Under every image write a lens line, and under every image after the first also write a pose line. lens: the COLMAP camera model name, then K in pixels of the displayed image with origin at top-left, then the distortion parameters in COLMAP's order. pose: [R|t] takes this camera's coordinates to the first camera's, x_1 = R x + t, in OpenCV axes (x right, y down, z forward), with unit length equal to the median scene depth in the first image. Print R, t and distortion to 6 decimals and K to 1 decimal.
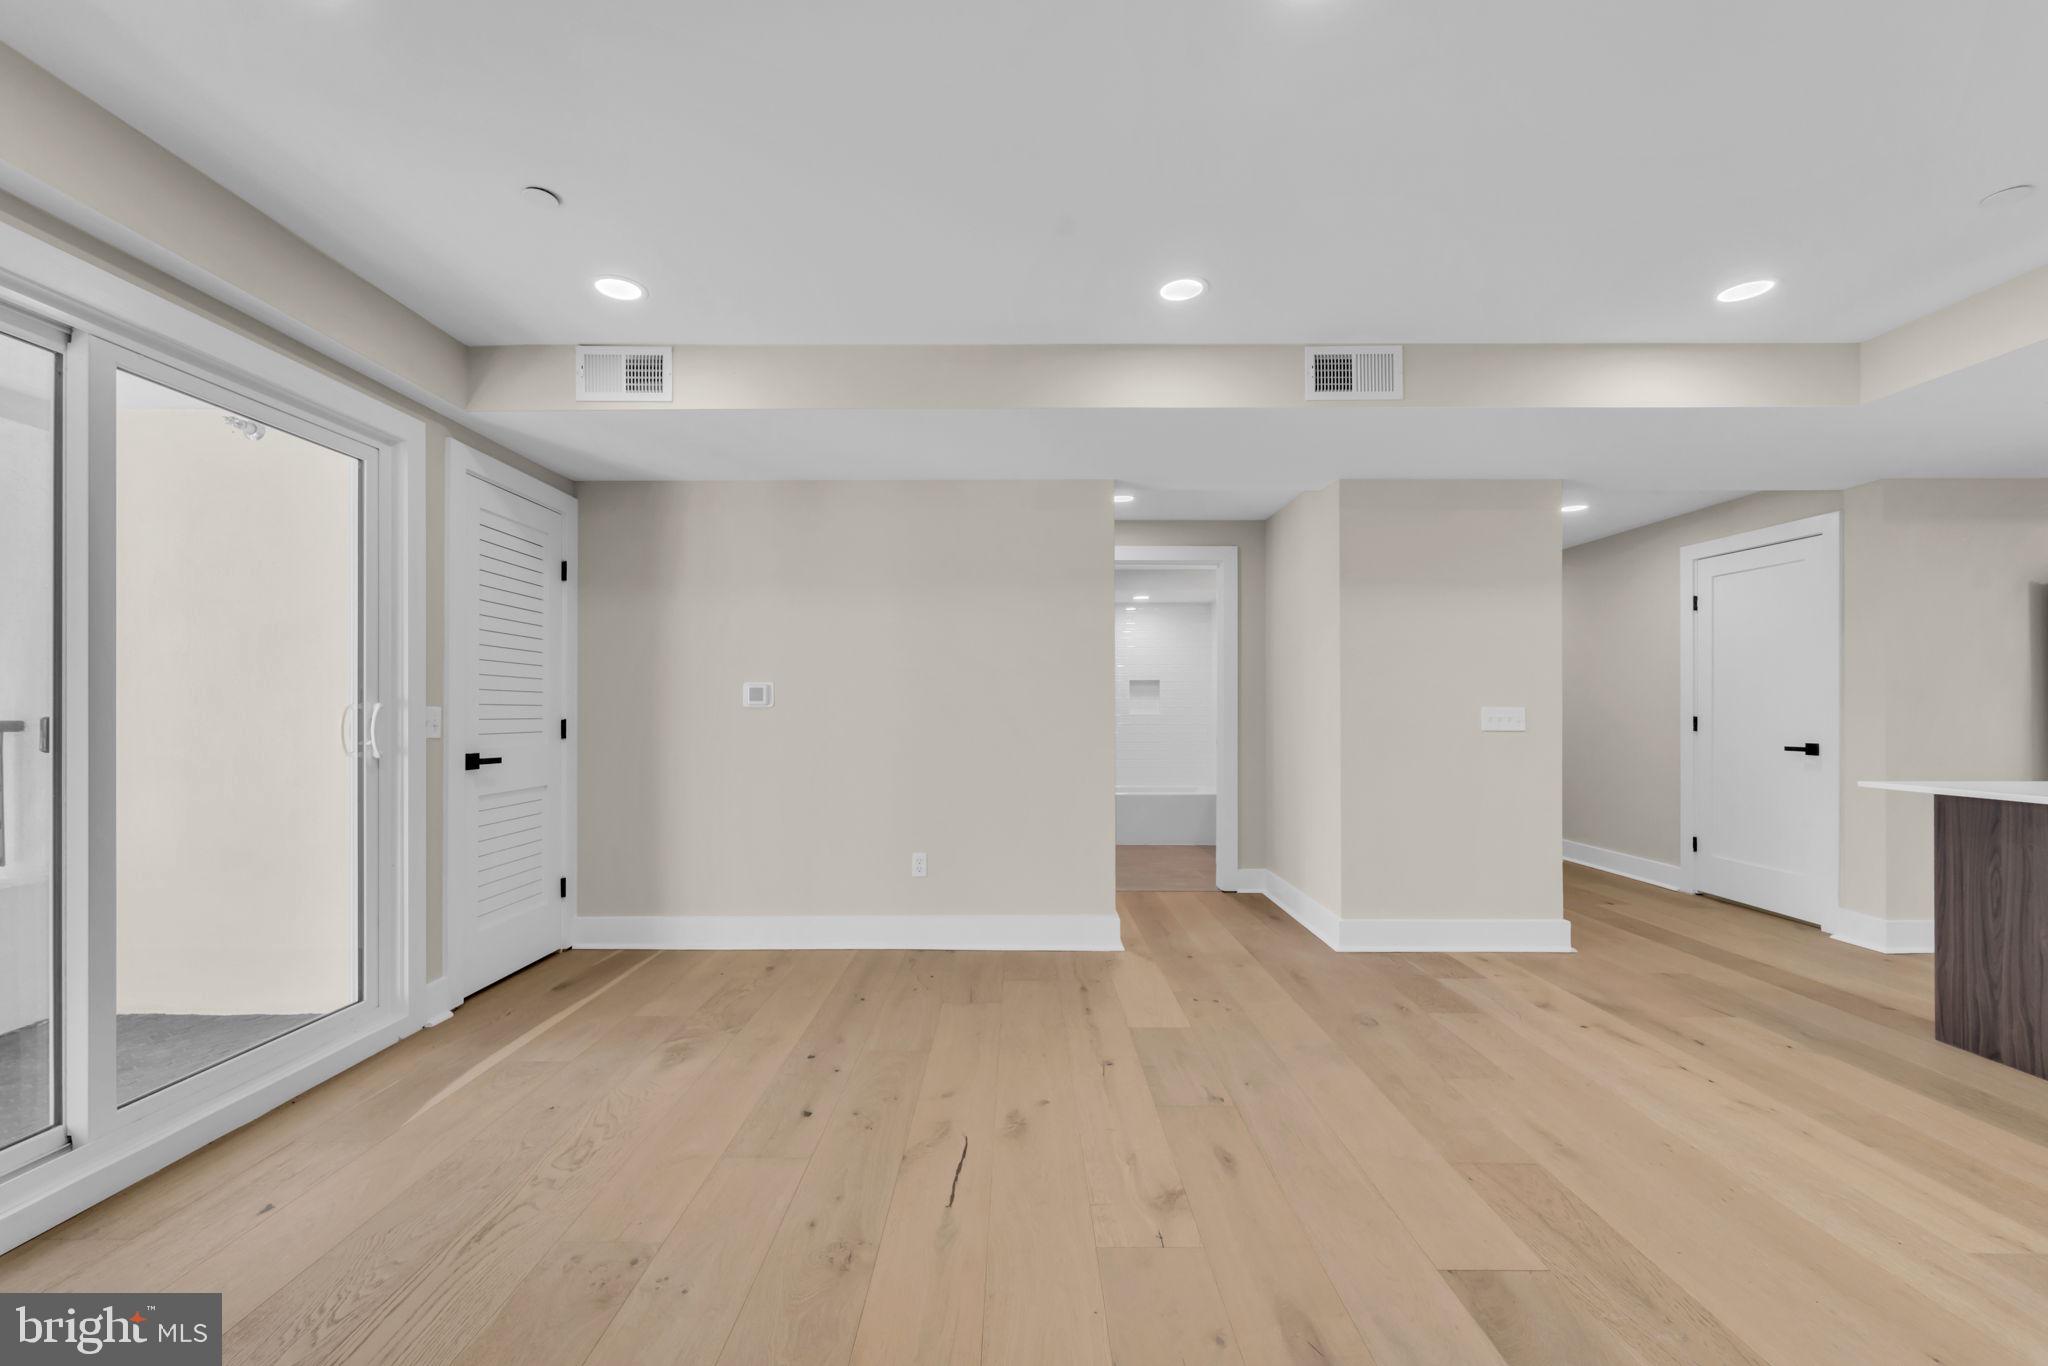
lens RADIAL K [[840.0, 0, 995.8], [0, 840.0, 707.7], [0, 0, 1]] dist [-0.001311, 0.000008]
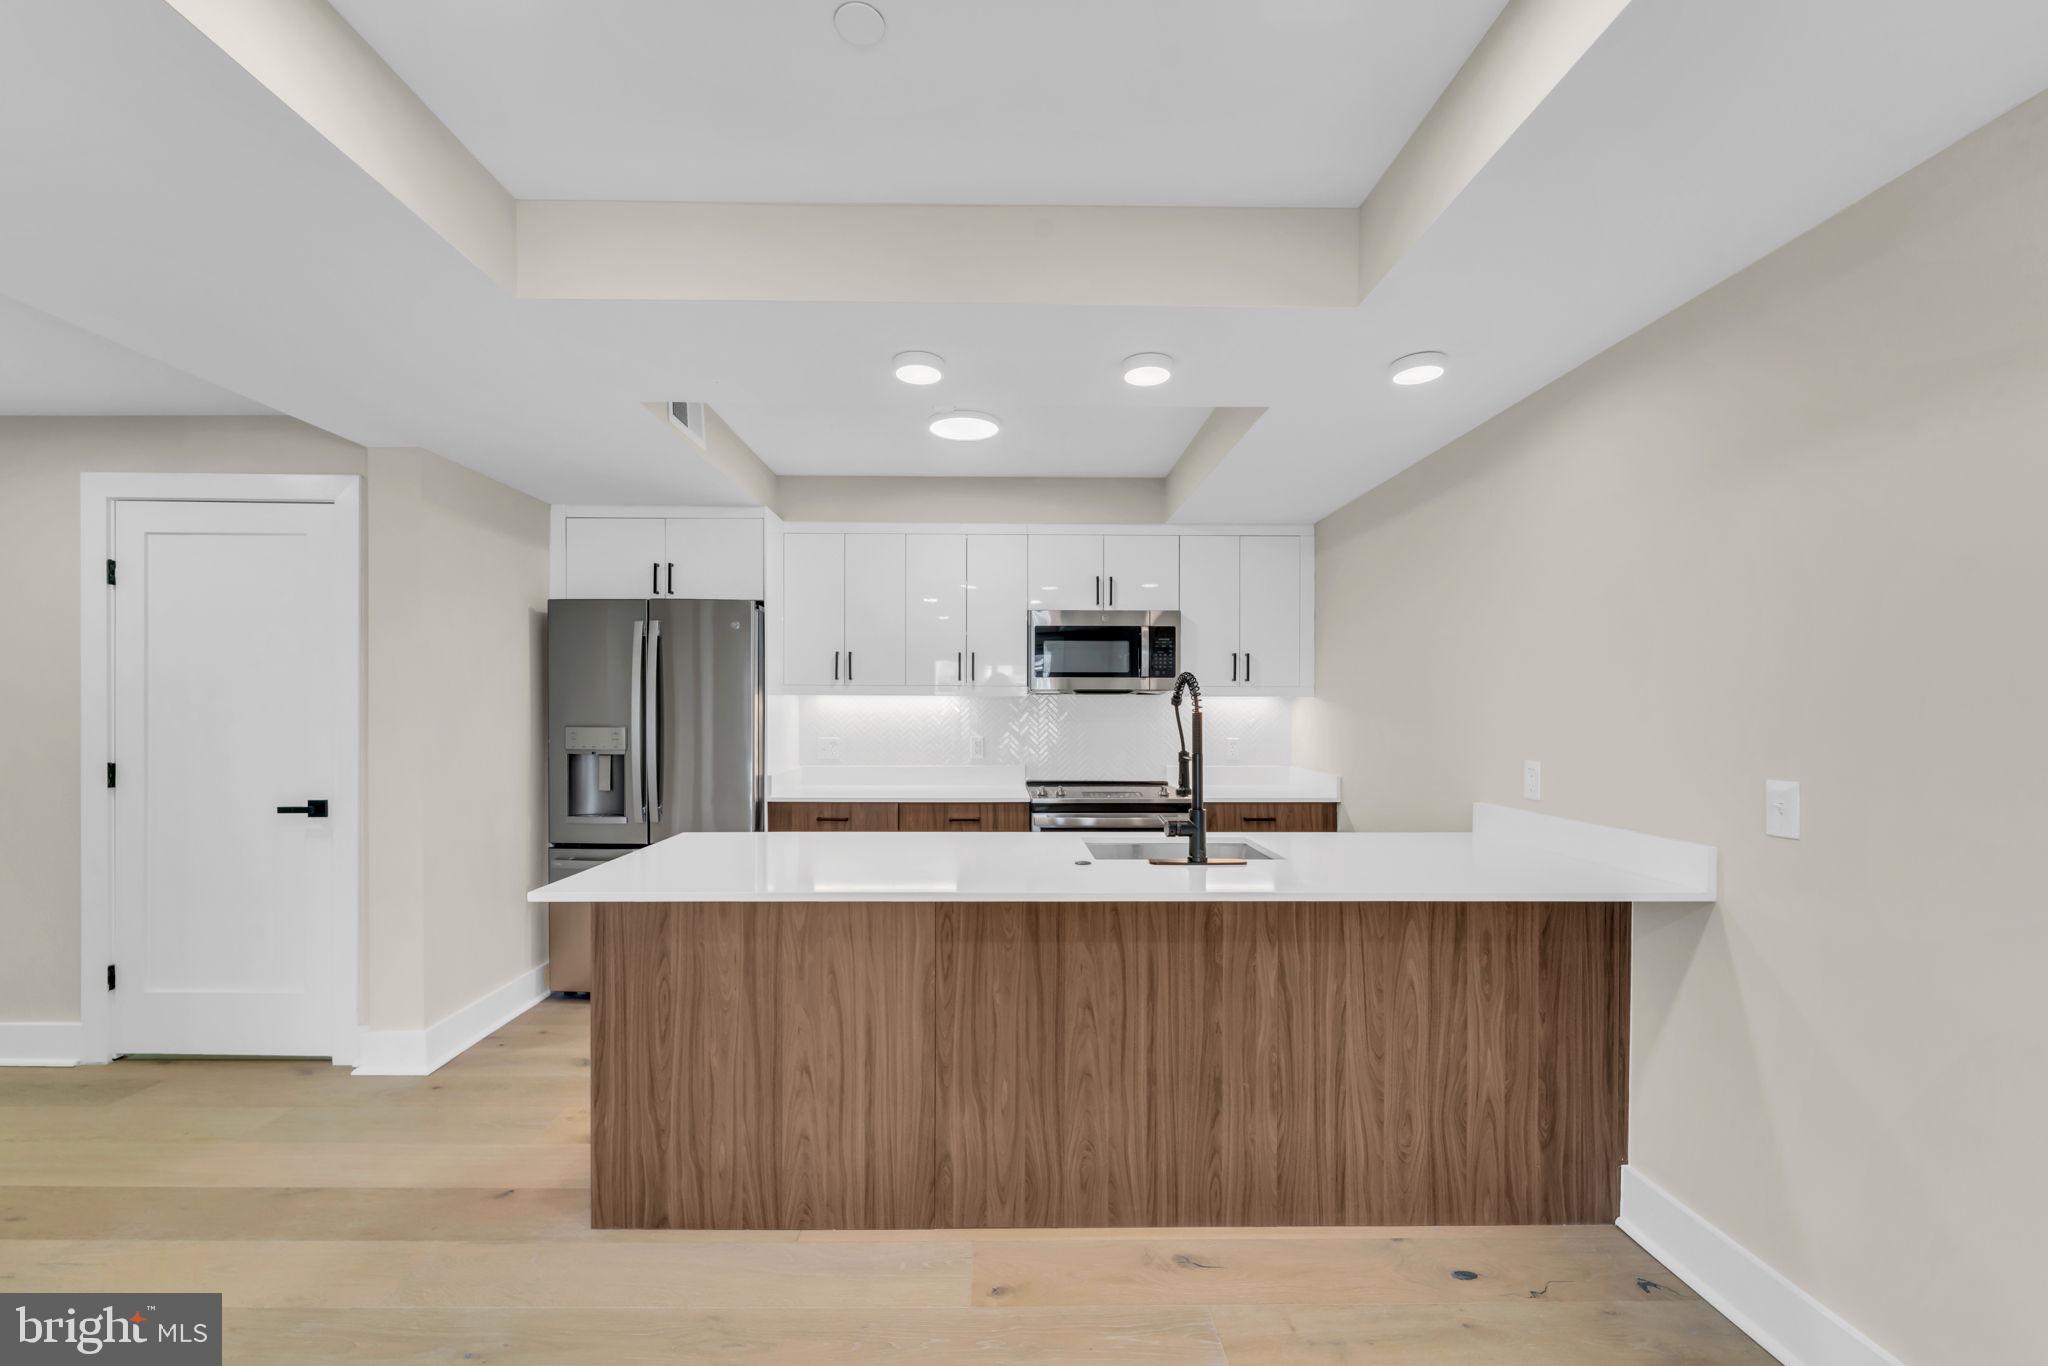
lens RADIAL K [[733.0, 0, 854.3], [0, 733.0, 717.0], [0, 0, 1]] dist [0.000517, 0.000019]
pose [[-0.022589, -0.008037, 0.999713, 0.507122], [-0.007333, 0.999942, 0.007873, -0.050216], [-0.999718, -0.007153, -0.022647, 0.815860]]
